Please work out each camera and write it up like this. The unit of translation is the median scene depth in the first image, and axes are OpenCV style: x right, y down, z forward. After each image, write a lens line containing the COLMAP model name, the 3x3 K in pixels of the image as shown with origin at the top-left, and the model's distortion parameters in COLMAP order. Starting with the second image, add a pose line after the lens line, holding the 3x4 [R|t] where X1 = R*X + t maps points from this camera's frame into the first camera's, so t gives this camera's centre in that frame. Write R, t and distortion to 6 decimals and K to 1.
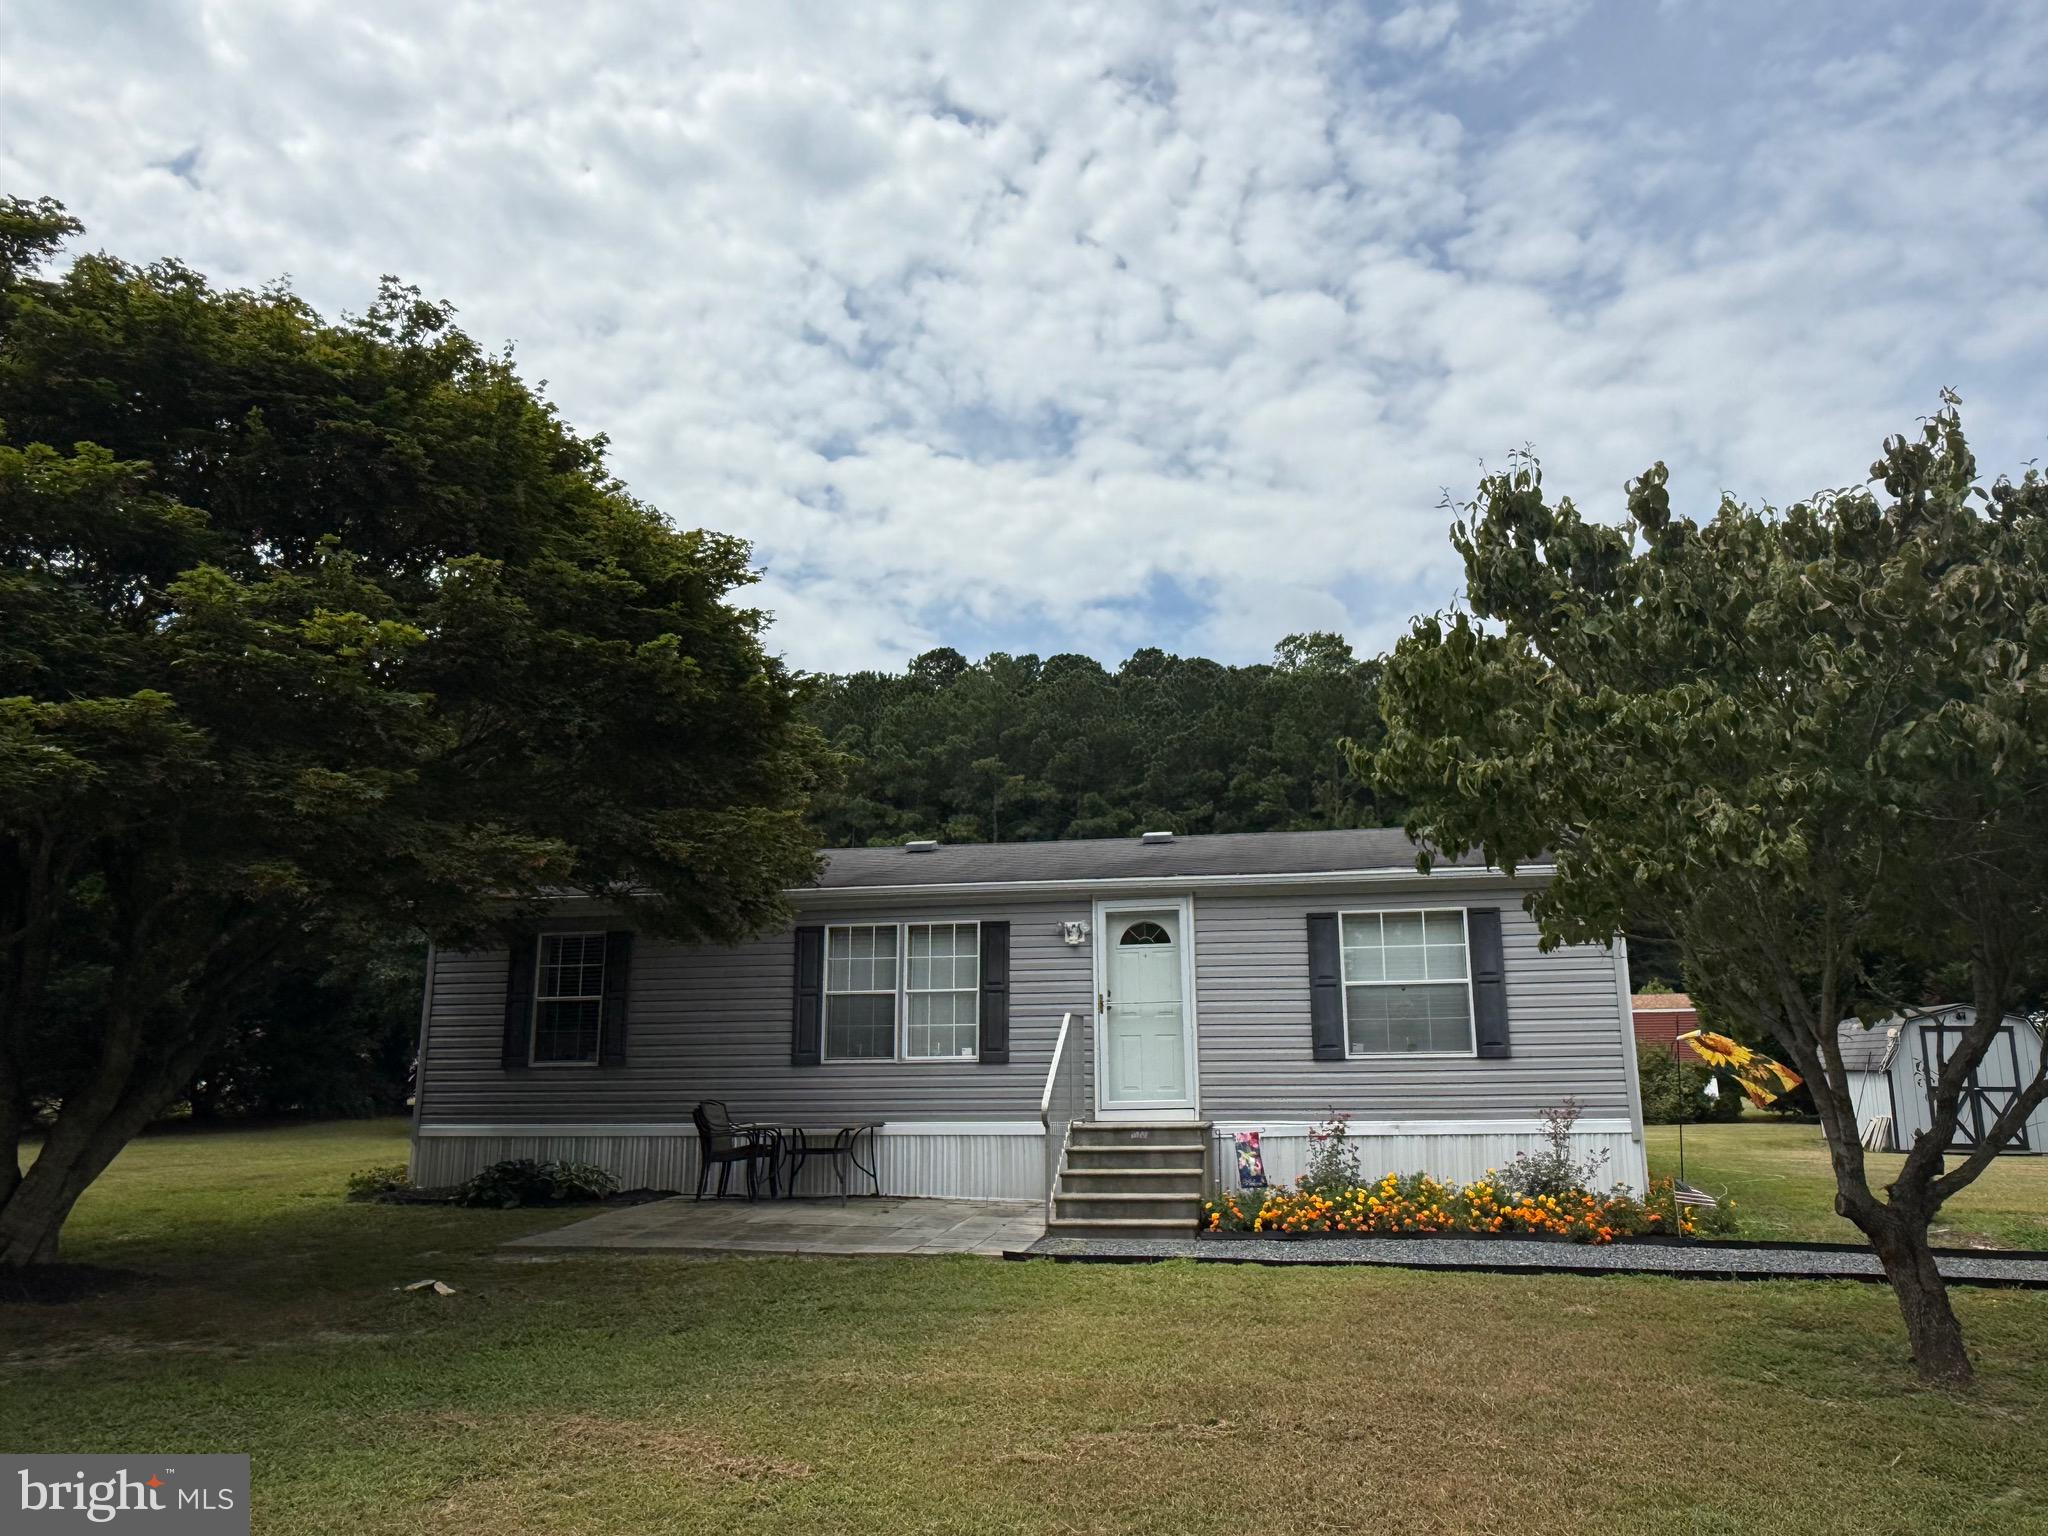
lens RADIAL K [[1395.9, 0, 1074.2], [0, 1395.9, 761.0], [0, 0, 1]] dist [0.000791, 0.001804]
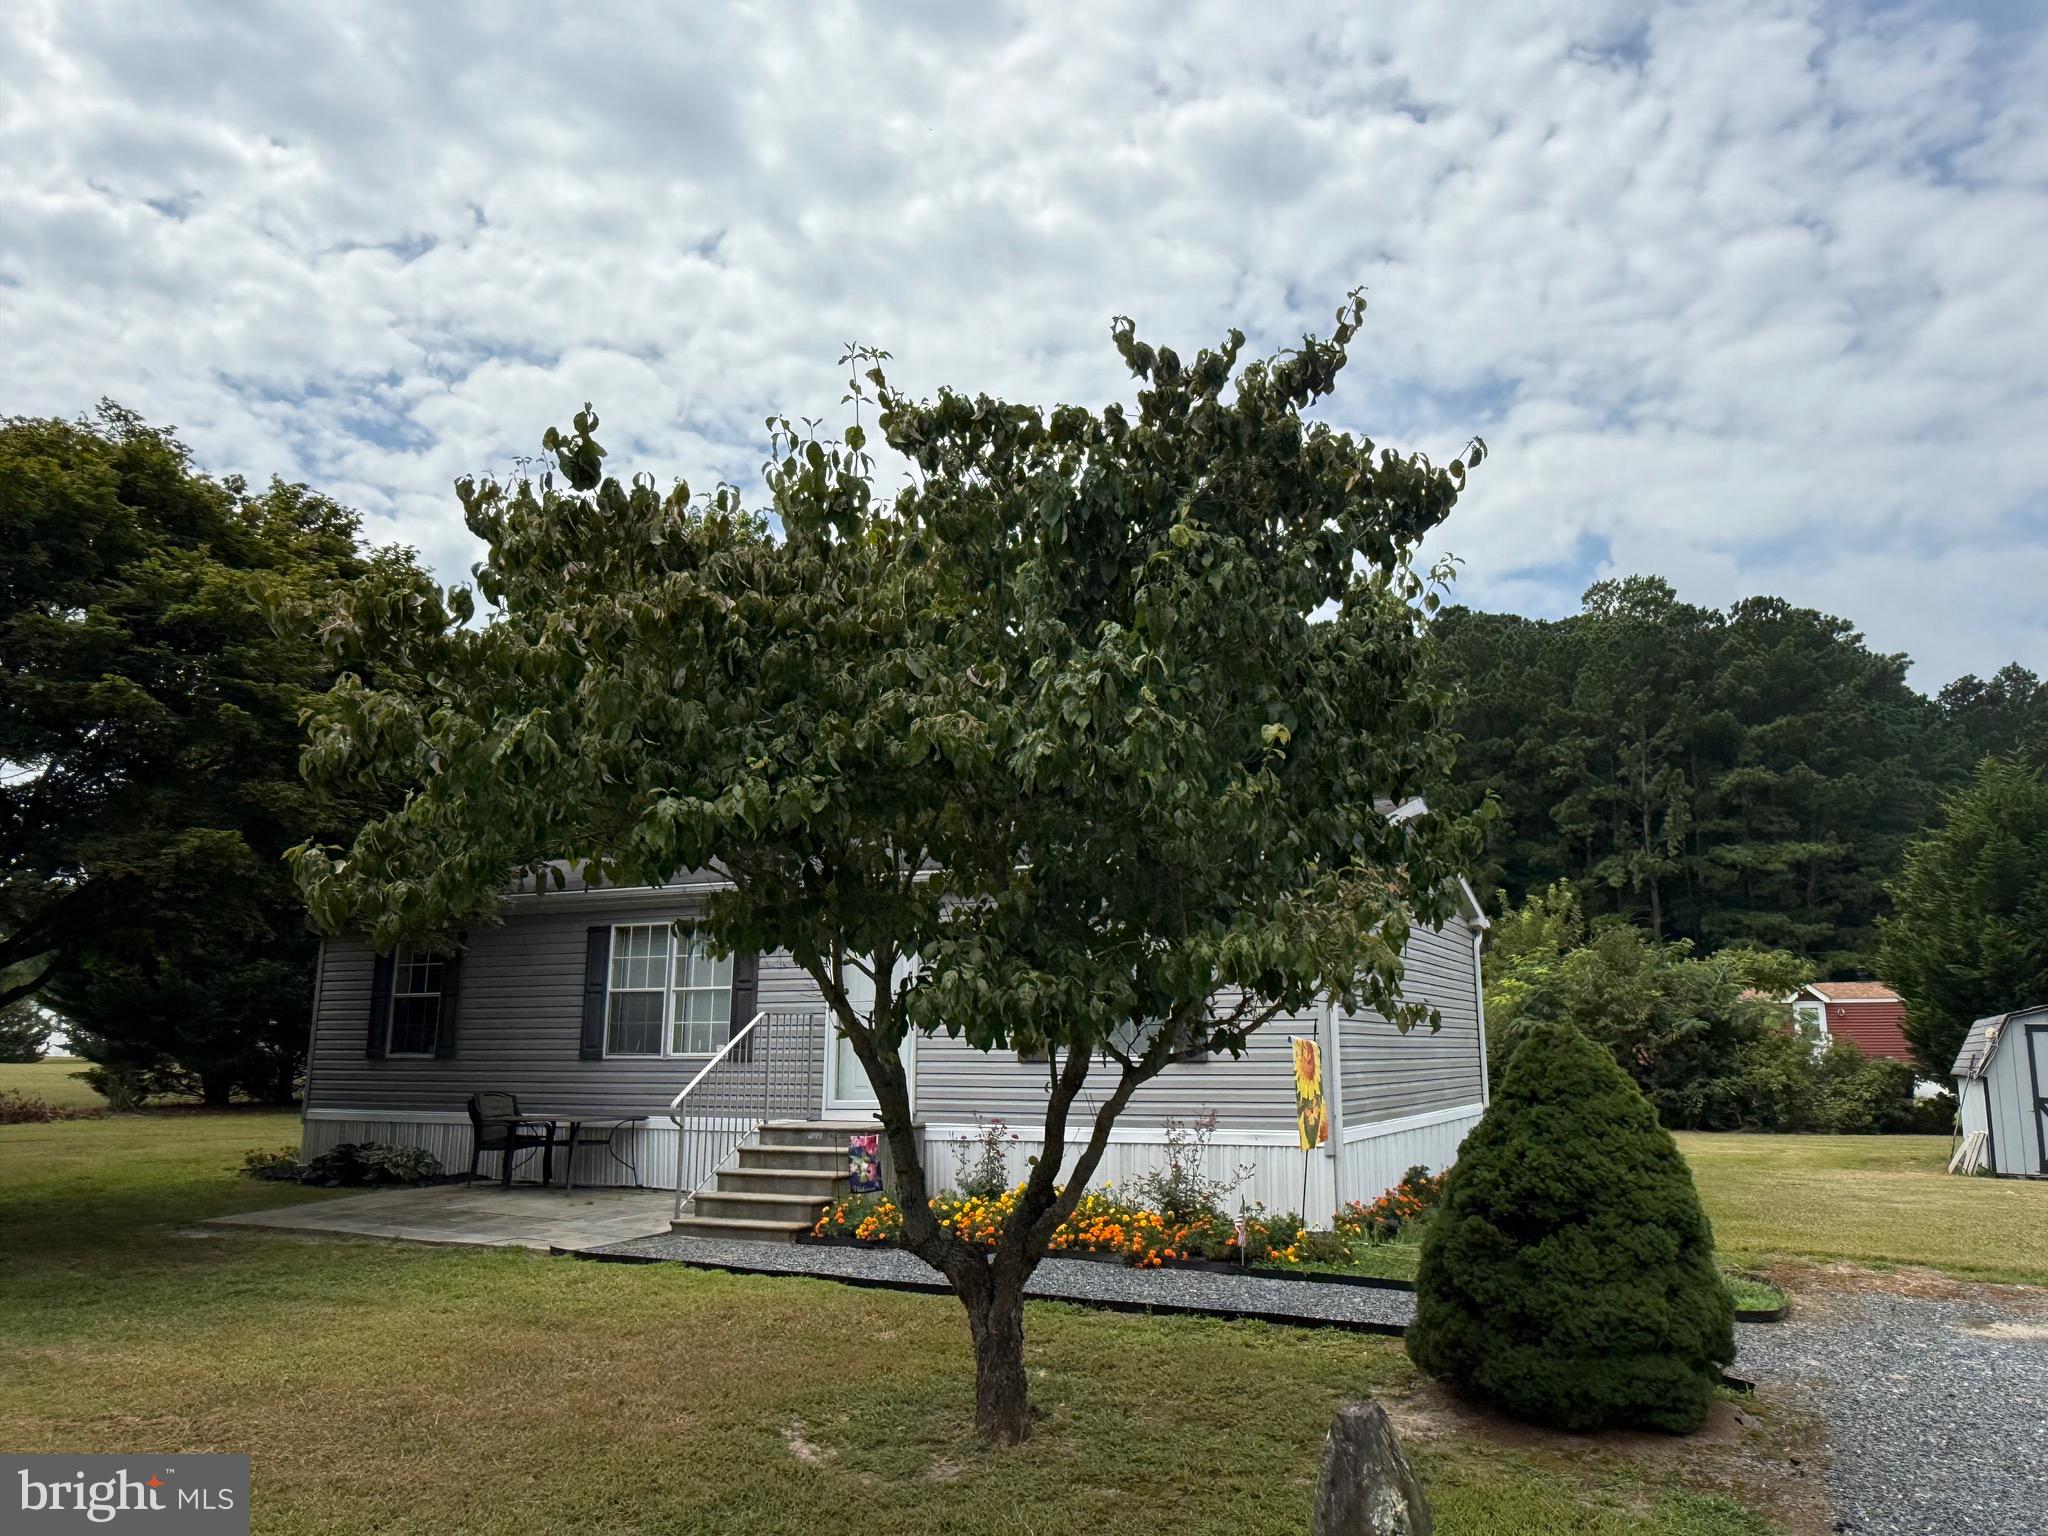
lens RADIAL K [[1441.8, 0, 1070.3], [0, 1441.8, 762.1], [0, 0, 1]] dist [0.002545, 0.000982]
pose [[0.966365, -0.039858, -0.254065, 0.469139], [0.044376, 0.998942, 0.012077, -0.001657], [0.253315, -0.022945, 0.967112, 0.057448]]
